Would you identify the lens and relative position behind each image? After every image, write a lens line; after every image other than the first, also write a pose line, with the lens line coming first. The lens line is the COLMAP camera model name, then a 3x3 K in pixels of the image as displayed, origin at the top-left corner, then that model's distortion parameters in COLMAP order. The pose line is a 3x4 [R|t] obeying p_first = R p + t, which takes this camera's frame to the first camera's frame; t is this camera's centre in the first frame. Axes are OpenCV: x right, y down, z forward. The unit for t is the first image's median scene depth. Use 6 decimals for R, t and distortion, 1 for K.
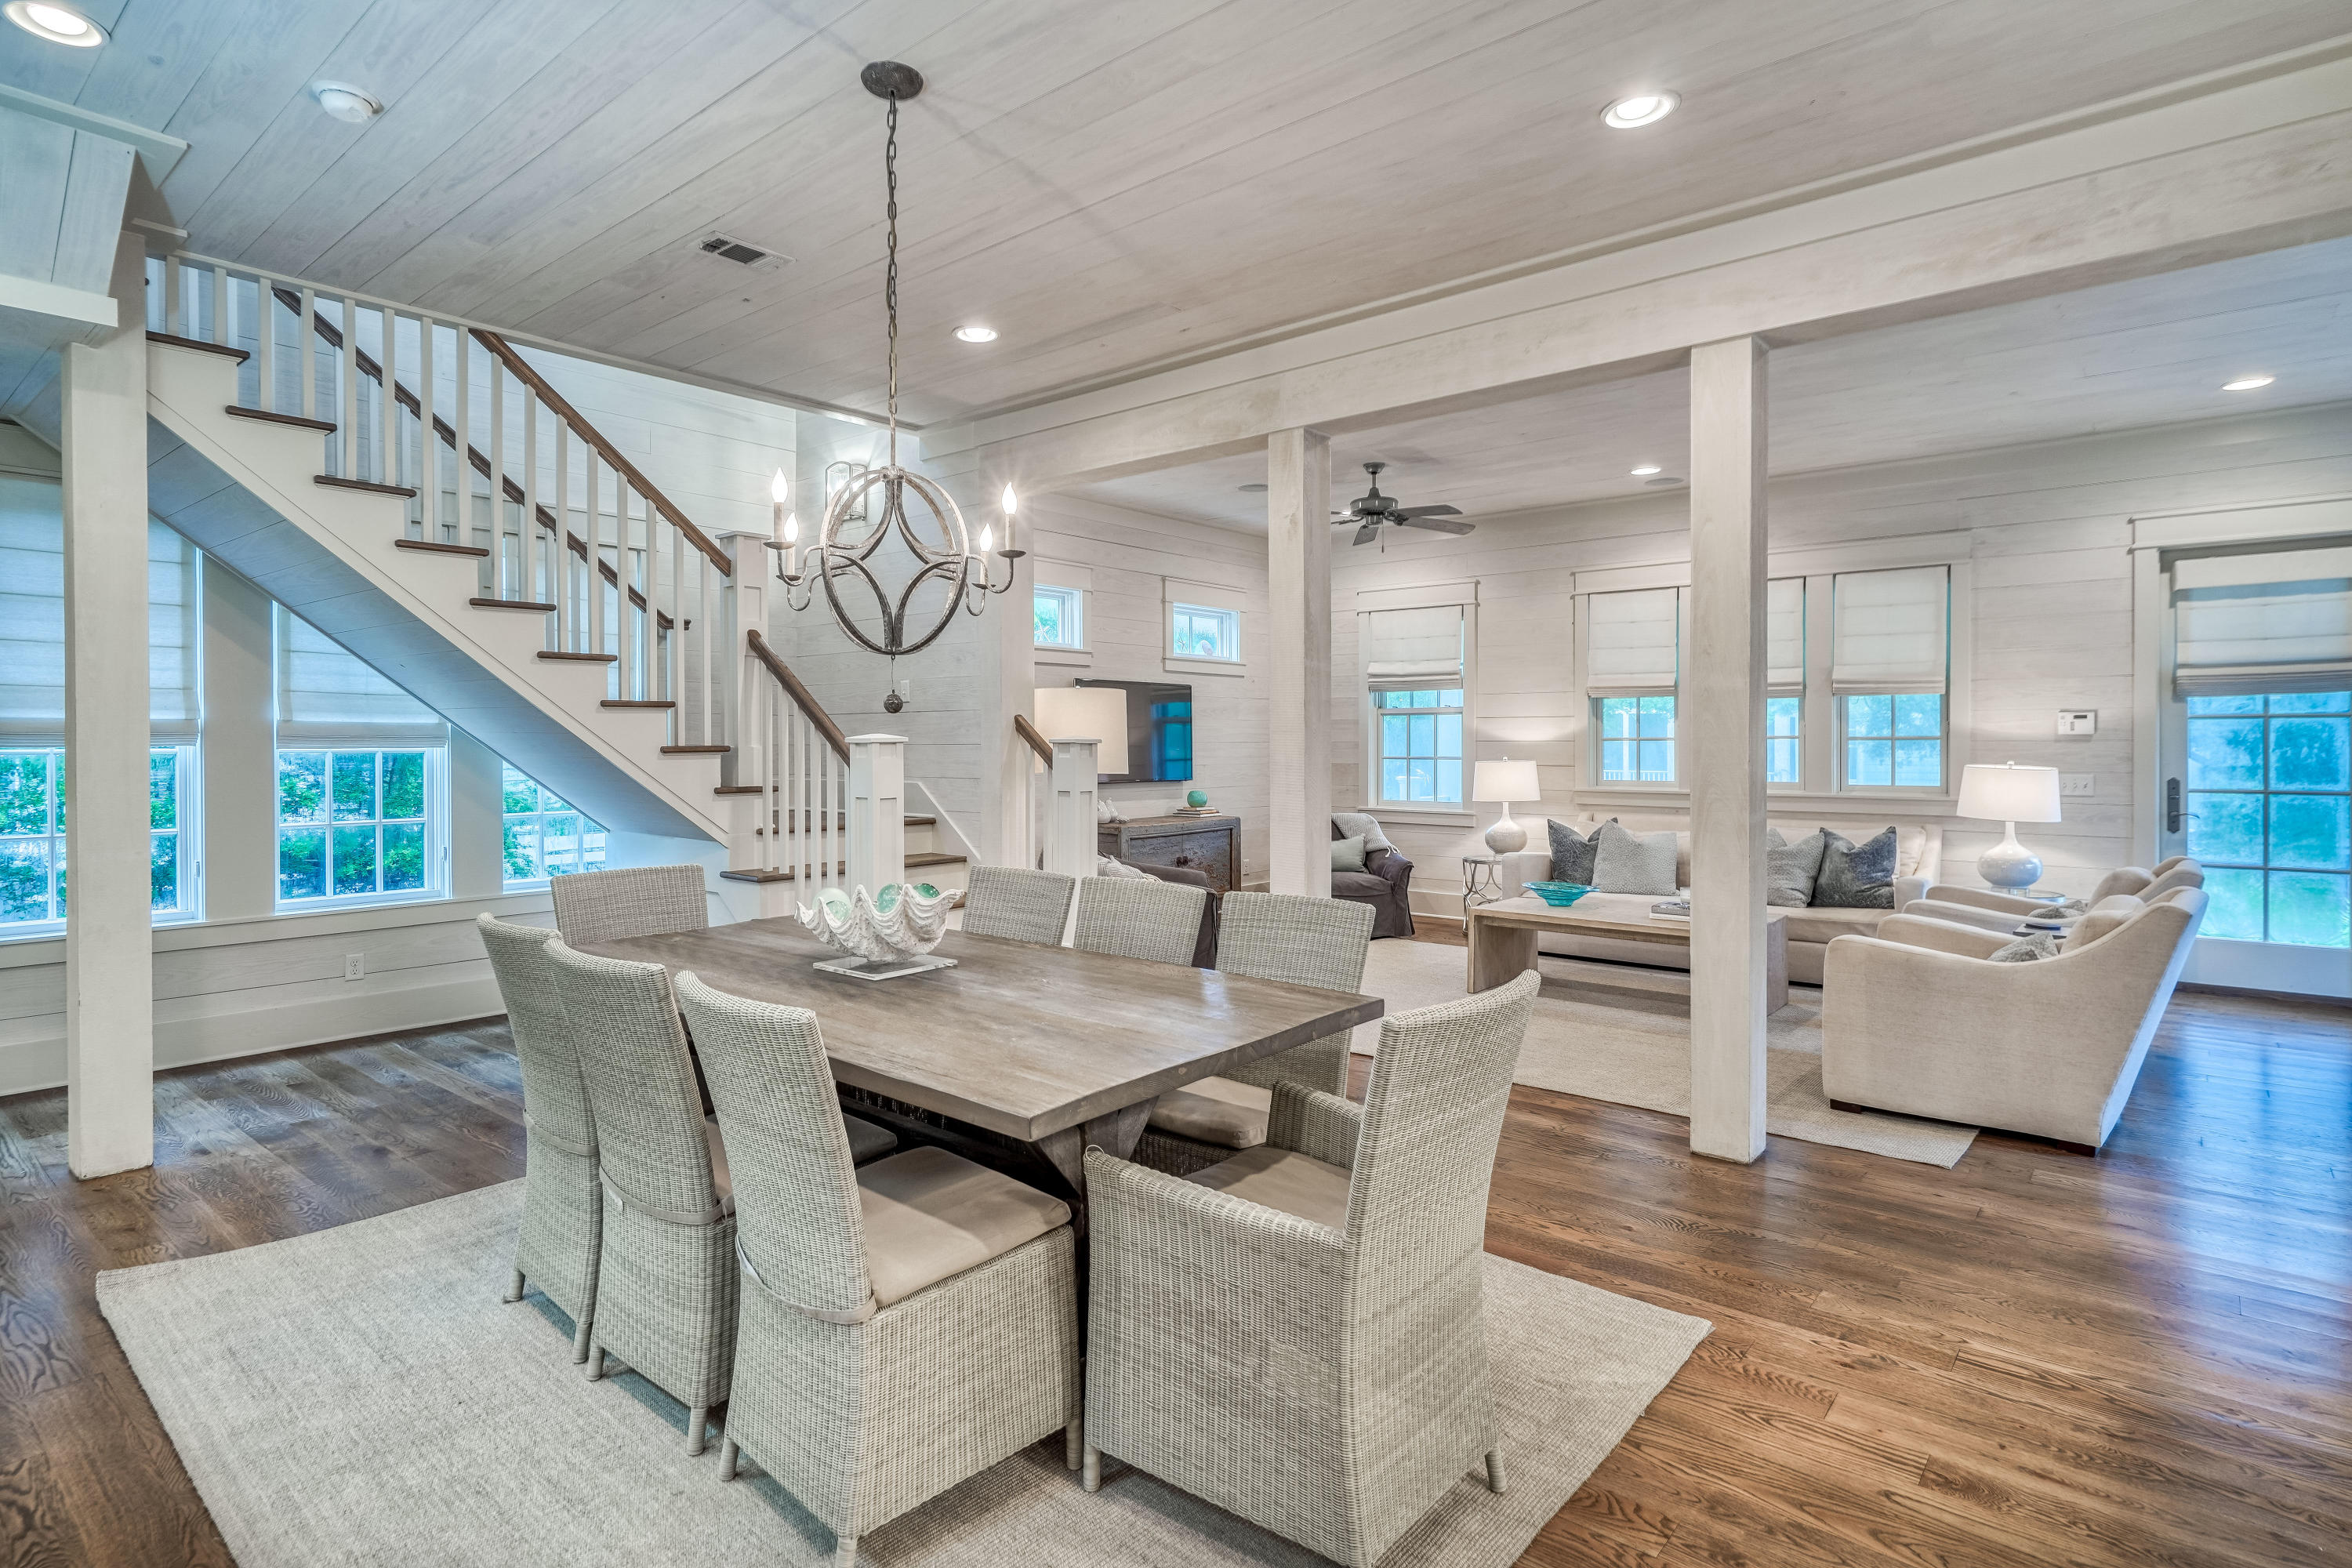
lens RADIAL K [[1179.8, 0, 1165.6], [0, 1179.8, 750.5], [0, 0, 1]] dist [-0.002049, -0.000380]
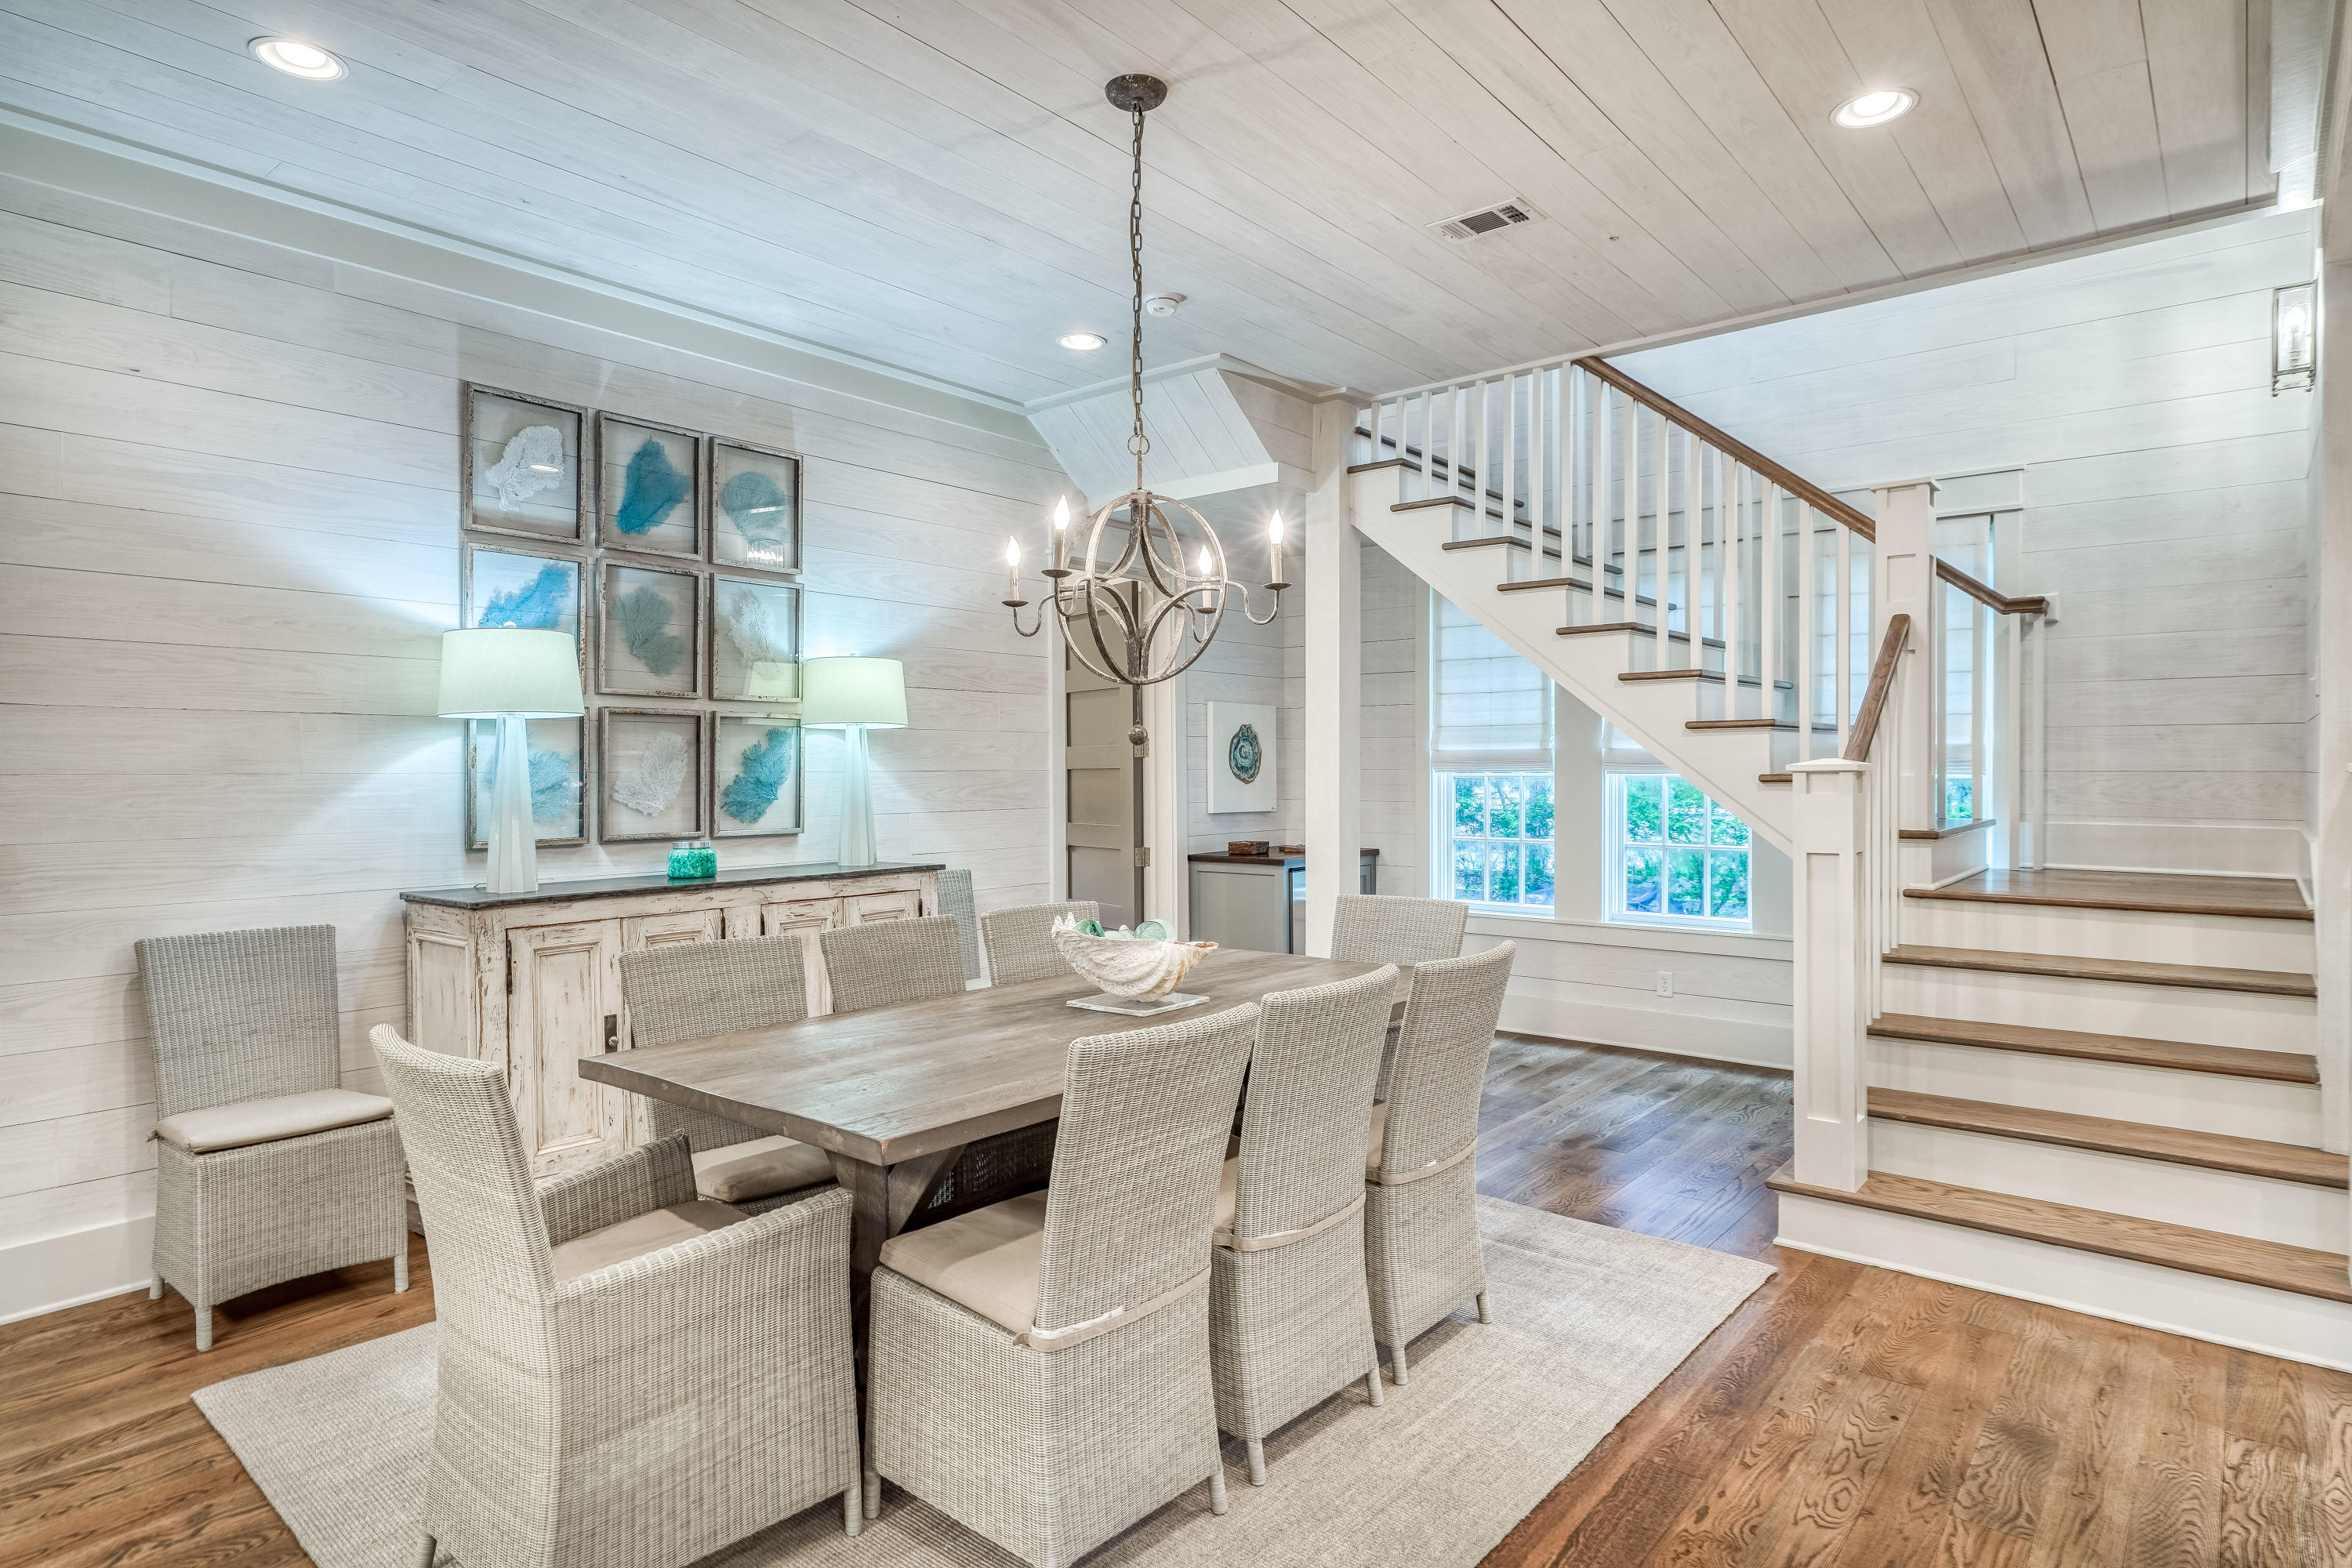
lens RADIAL K [[1322.5, 0, 1176.0], [0, 1322.5, 784.0], [0, 0, 1]] dist [0.000980, -0.000526]
pose [[0.012538, 0.013889, -0.999825, 0.386597], [-0.004456, 0.999894, 0.013834, -0.005786], [0.999911, 0.004282, 0.012599, 0.454130]]
